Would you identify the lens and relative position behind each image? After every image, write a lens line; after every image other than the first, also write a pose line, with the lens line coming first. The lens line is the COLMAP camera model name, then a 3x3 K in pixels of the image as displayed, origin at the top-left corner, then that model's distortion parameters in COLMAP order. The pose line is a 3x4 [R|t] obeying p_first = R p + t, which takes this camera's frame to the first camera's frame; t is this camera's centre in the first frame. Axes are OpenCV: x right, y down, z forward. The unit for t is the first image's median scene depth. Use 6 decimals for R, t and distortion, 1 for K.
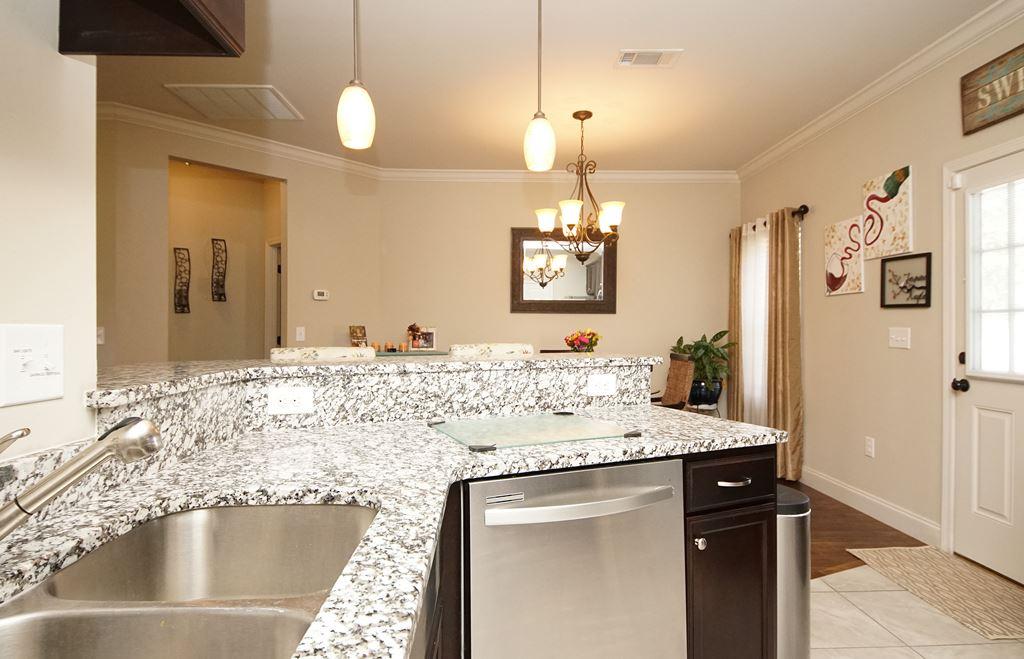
lens RADIAL K [[558.6, 0, 496.6], [0, 558.6, 327.5], [0, 0, 1]] dist [0.011814, -0.015808]
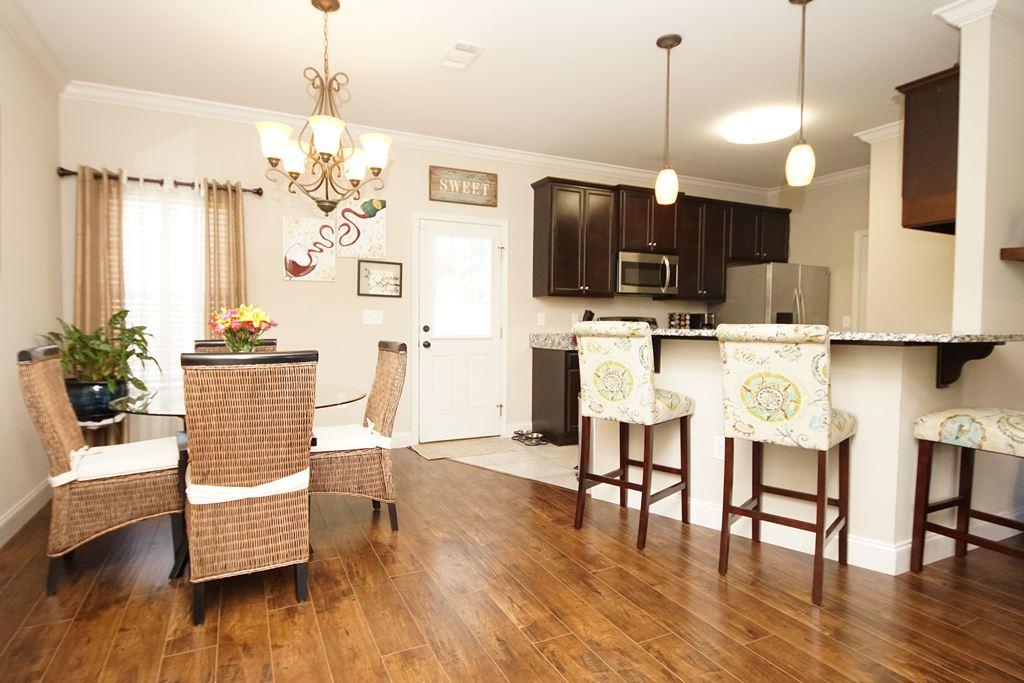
lens RADIAL K [[551.6, 0, 501.6], [0, 551.6, 340.1], [0, 0, 1]] dist [0.032015, -0.028186]
pose [[-0.423909, -0.036271, 0.904978, -0.676202], [-0.008353, 0.999312, 0.036139, 0.021180], [-0.905666, 0.007760, -0.423920, 1.257432]]
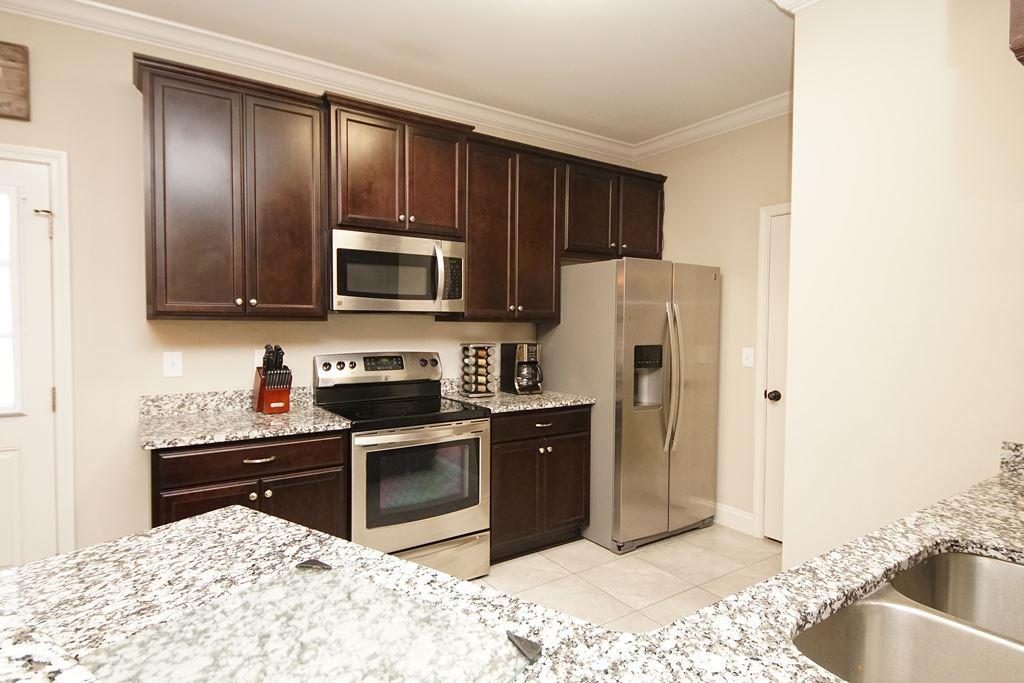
lens RADIAL K [[551.6, 0, 504.6], [0, 551.6, 339.0], [0, 0, 1]] dist [0.032015, -0.028186]
pose [[-0.550221, -0.033700, 0.834339, -0.191237], [-0.008737, 0.999363, 0.034604, -0.048022], [-0.834973, 0.011750, -0.550165, 0.527573]]
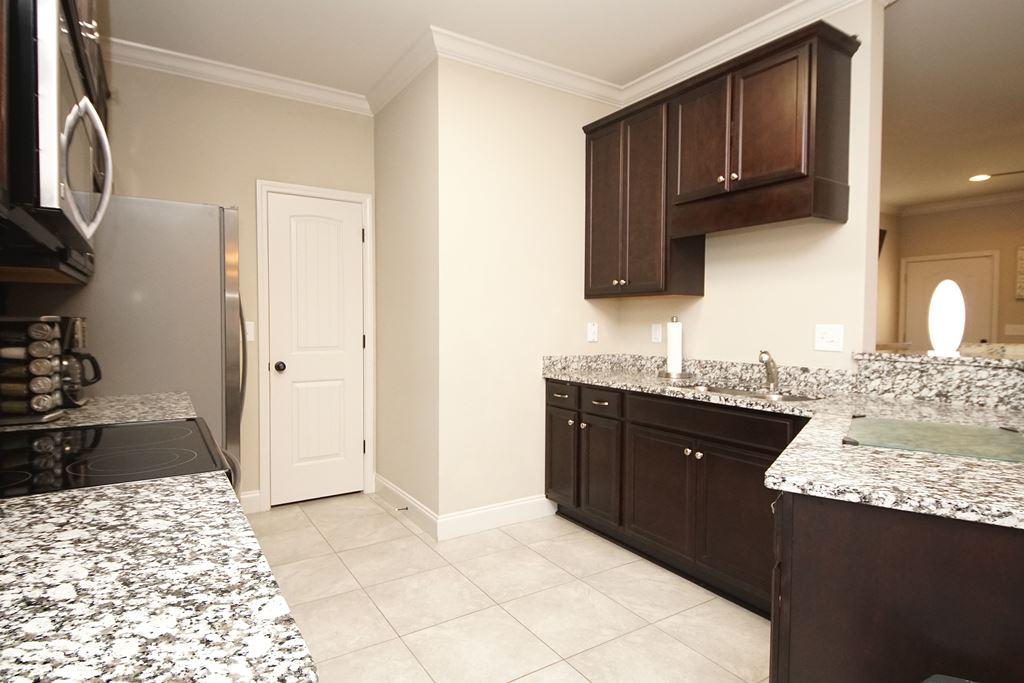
lens RADIAL K [[551.6, 0, 512.7], [0, 551.6, 338.7], [0, 0, 1]] dist [0.032015, -0.028186]
pose [[-0.844272, 0.010341, -0.535814, 0.544159], [-0.006938, 0.999519, 0.030221, -0.002221], [0.535869, 0.029232, -0.843795, 0.654950]]
